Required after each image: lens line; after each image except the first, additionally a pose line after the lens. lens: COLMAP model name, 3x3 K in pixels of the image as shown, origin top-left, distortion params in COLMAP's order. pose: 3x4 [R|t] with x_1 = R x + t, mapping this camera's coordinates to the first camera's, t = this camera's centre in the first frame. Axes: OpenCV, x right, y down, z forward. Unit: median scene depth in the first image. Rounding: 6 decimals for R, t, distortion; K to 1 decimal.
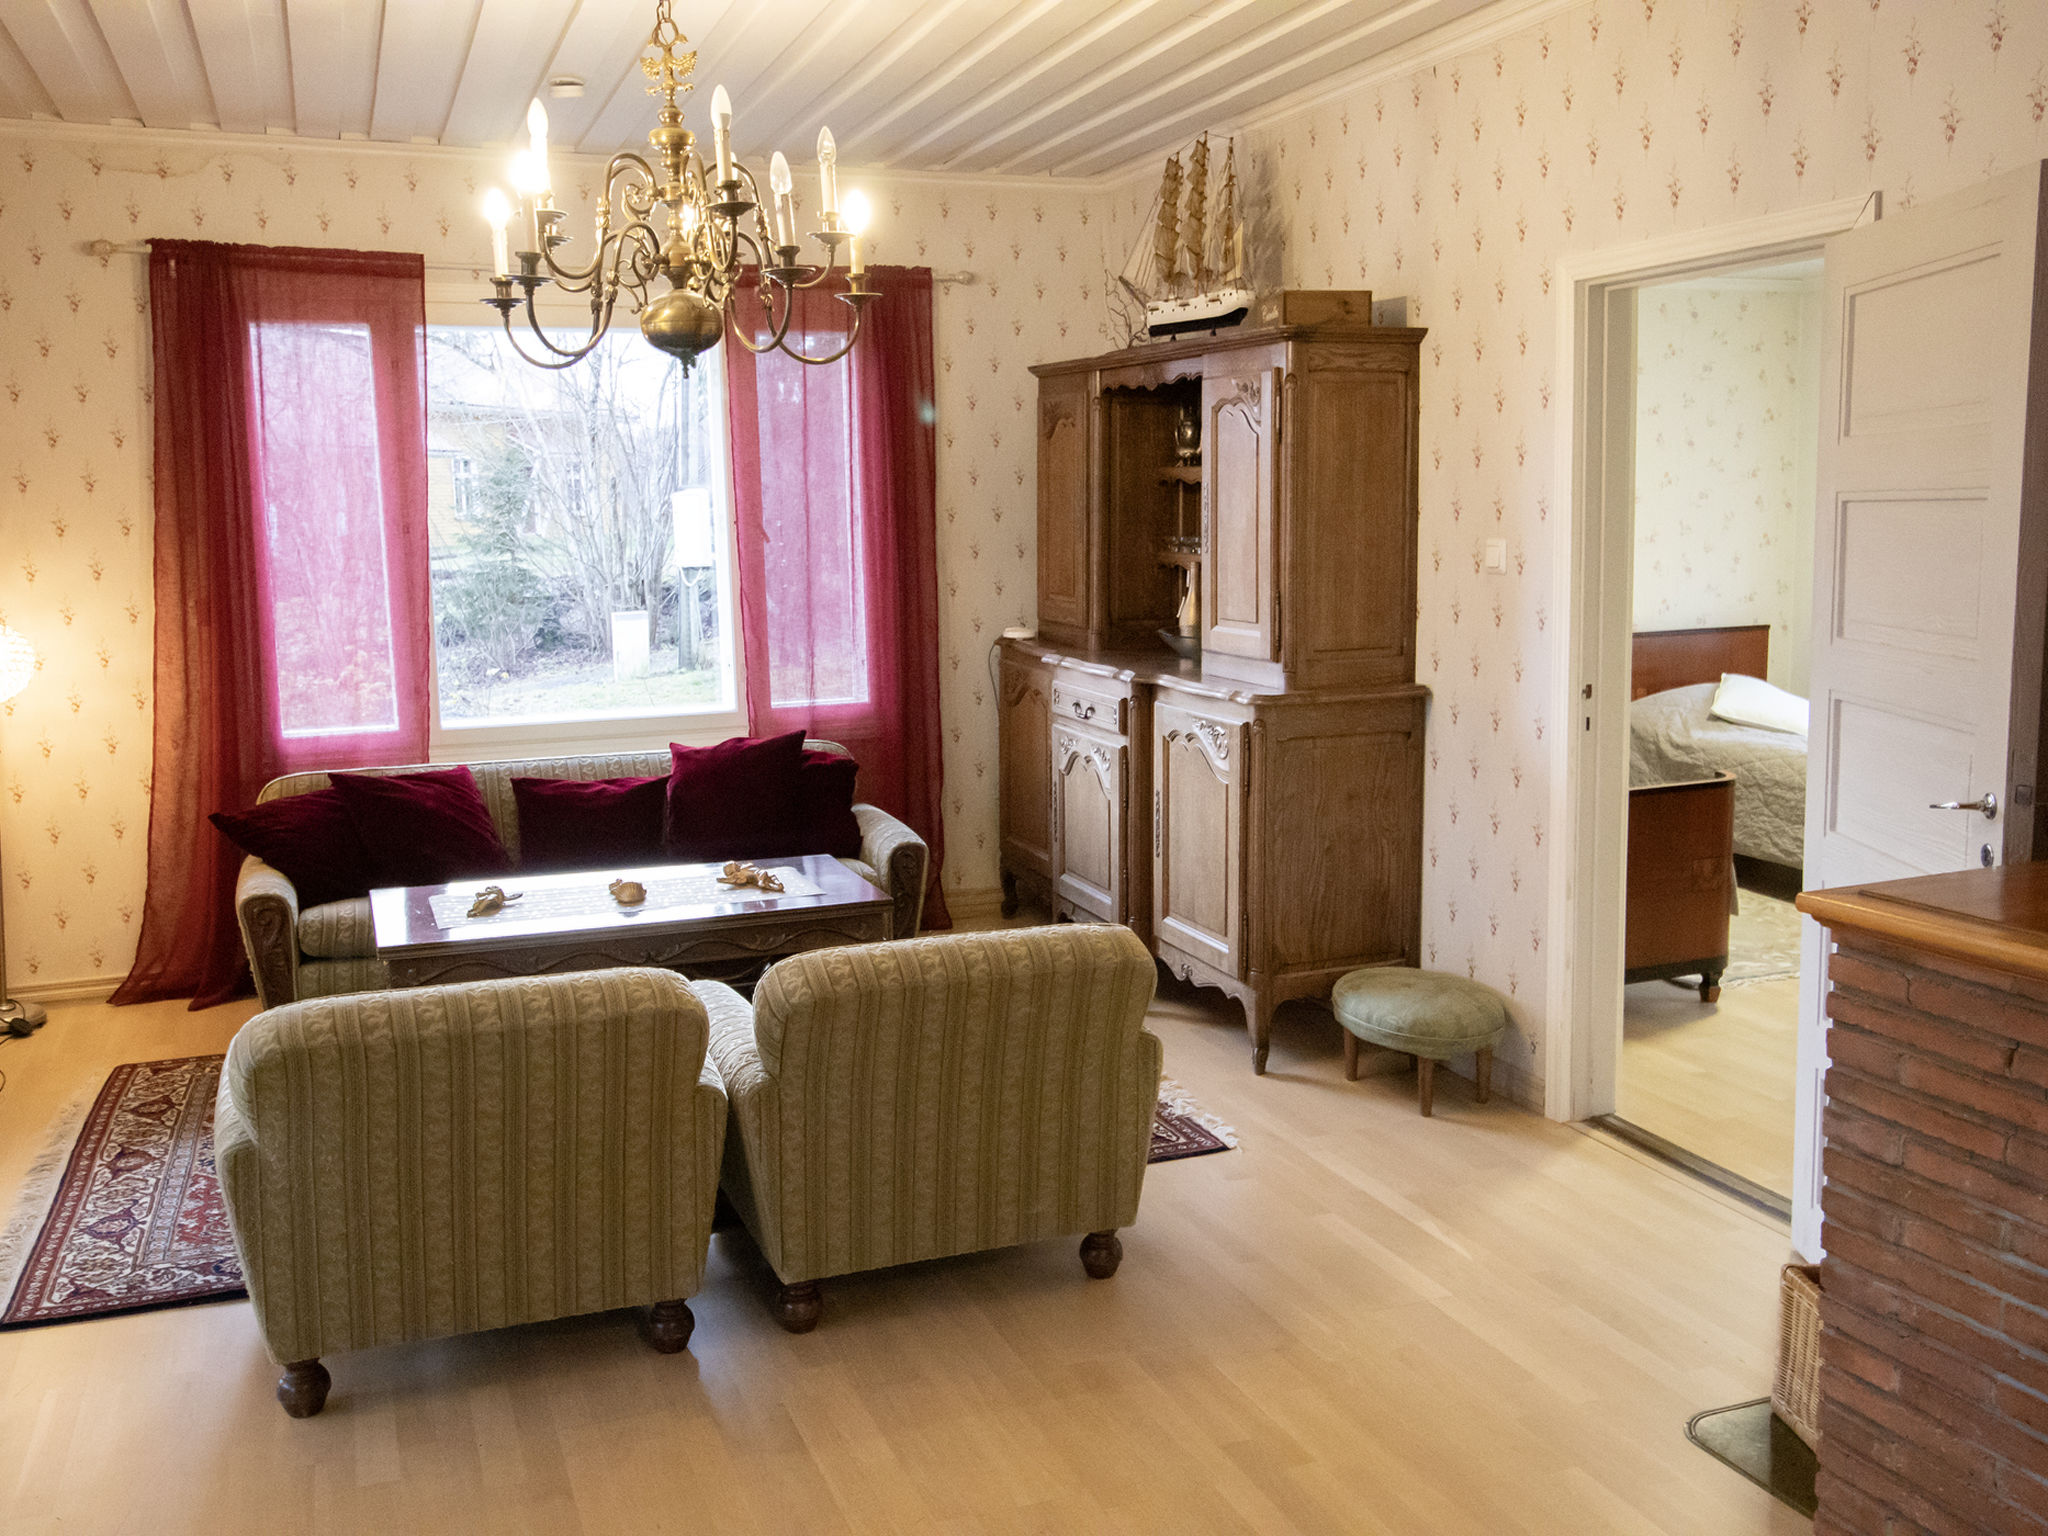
lens RADIAL K [[1823.3, 0, 1031.7], [0, 1823.3, 762.6], [0, 0, 1]] dist [0.013767, 0.004446]
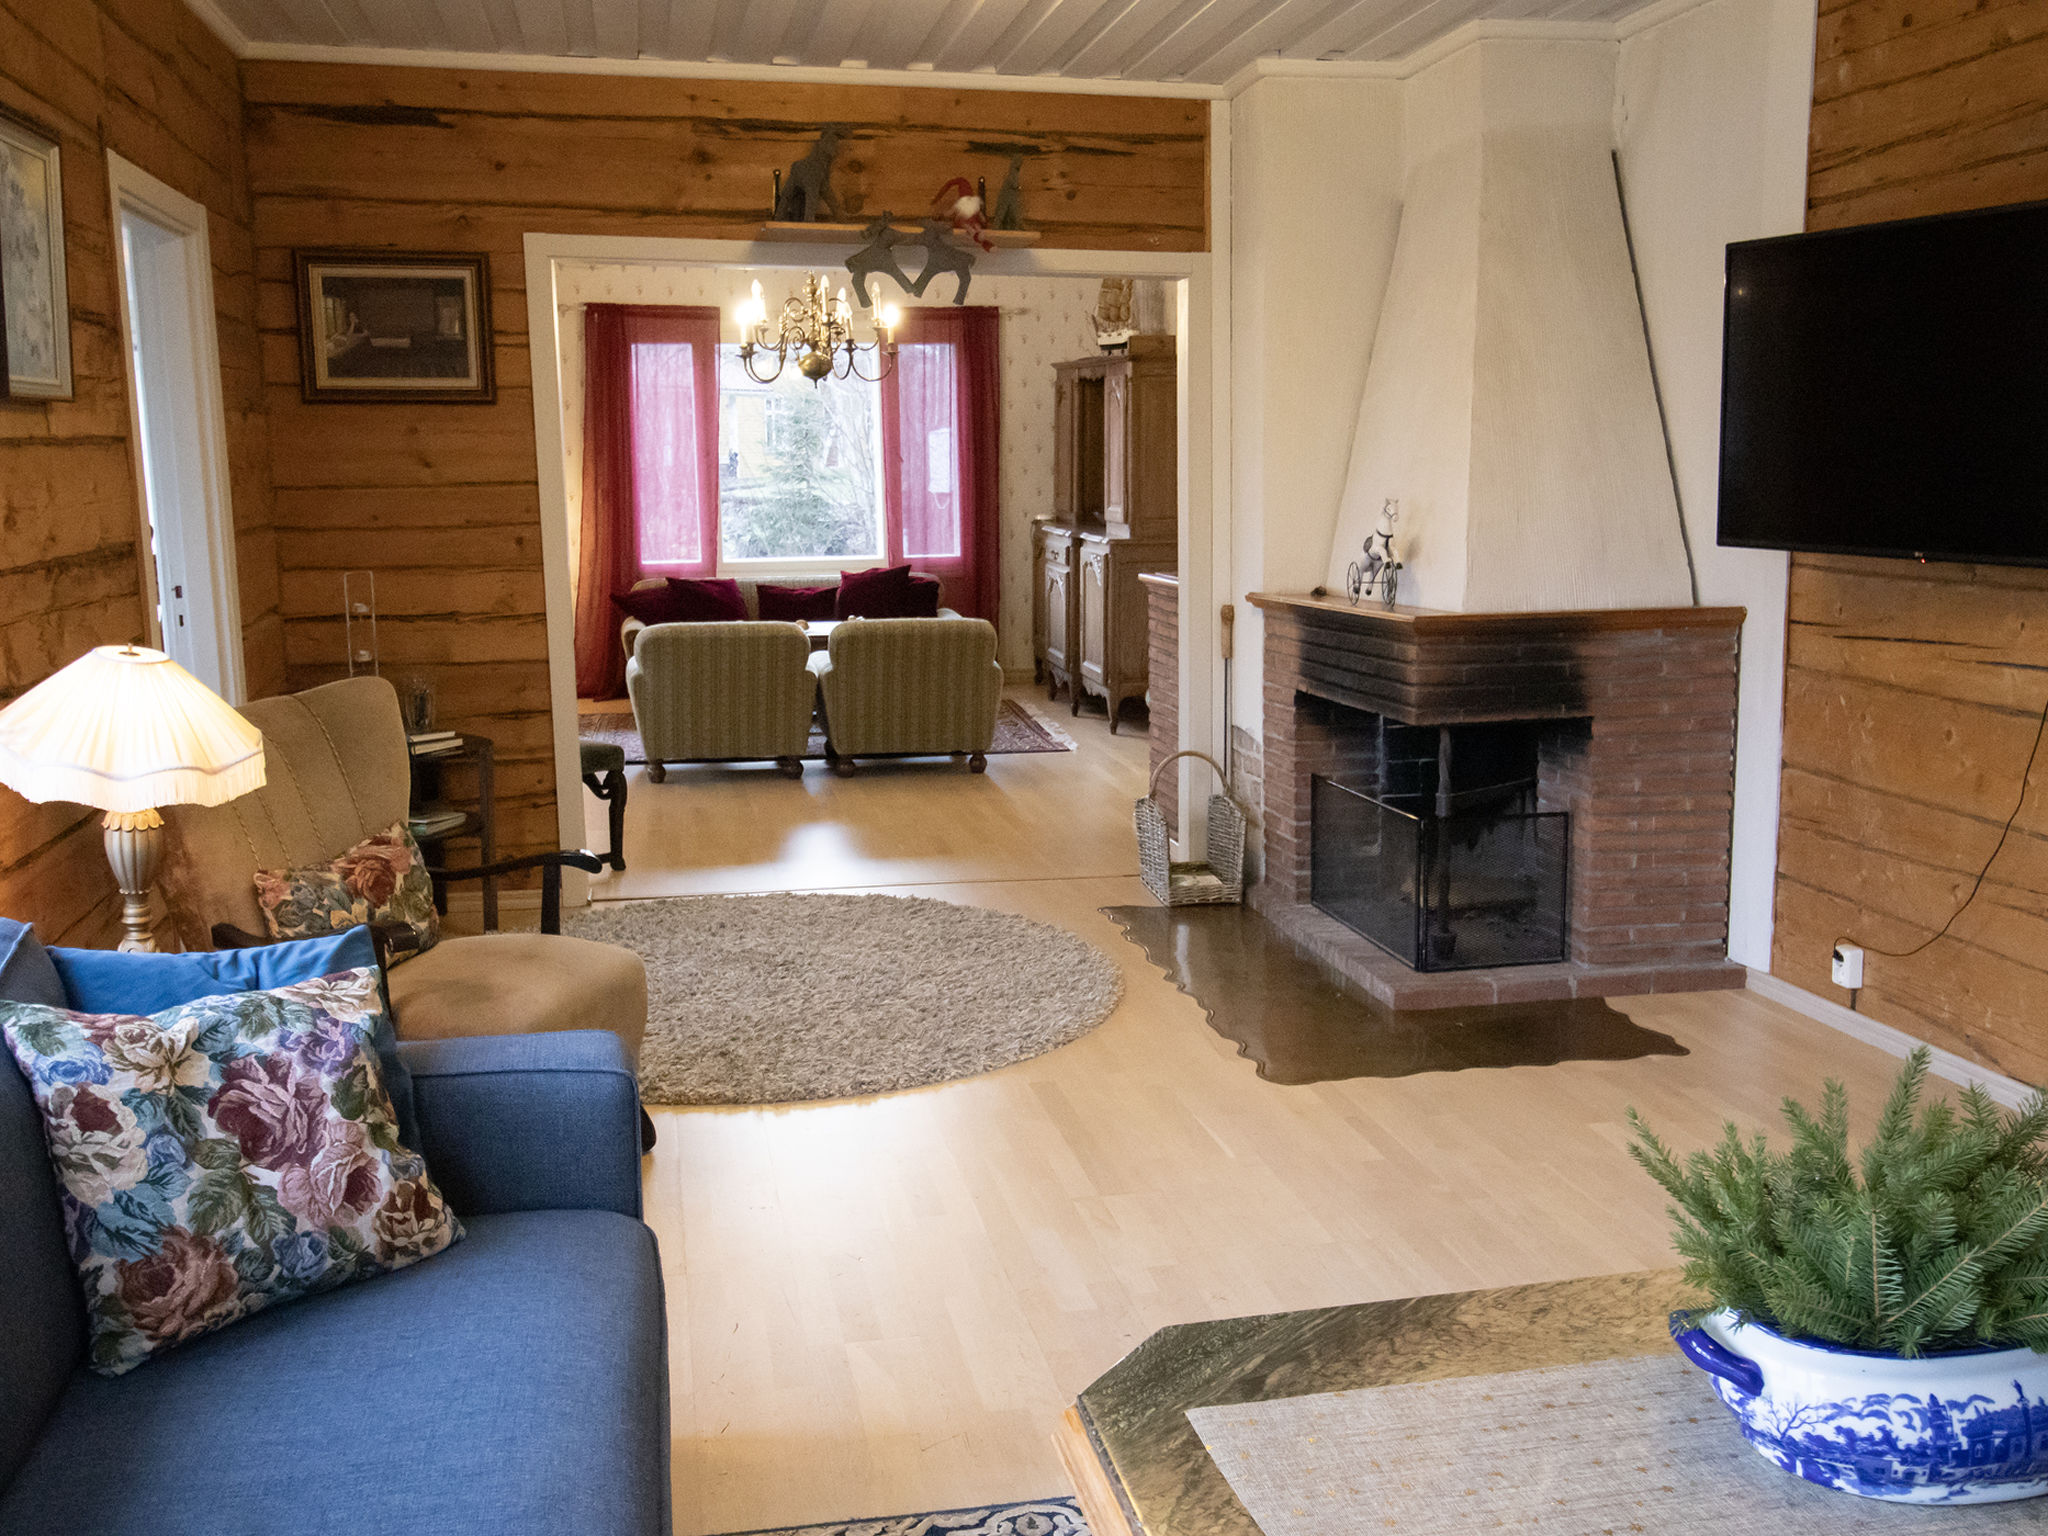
lens RADIAL K [[1823.3, 0, 1020.2], [0, 1823.3, 768.8], [0, 0, 1]] dist [0.013767, 0.004446]
pose [[0.985536, 0.037736, -0.165210, 0.306346], [-0.031800, 0.998755, 0.038431, 0.117376], [0.166455, -0.032621, 0.985509, -0.832451]]
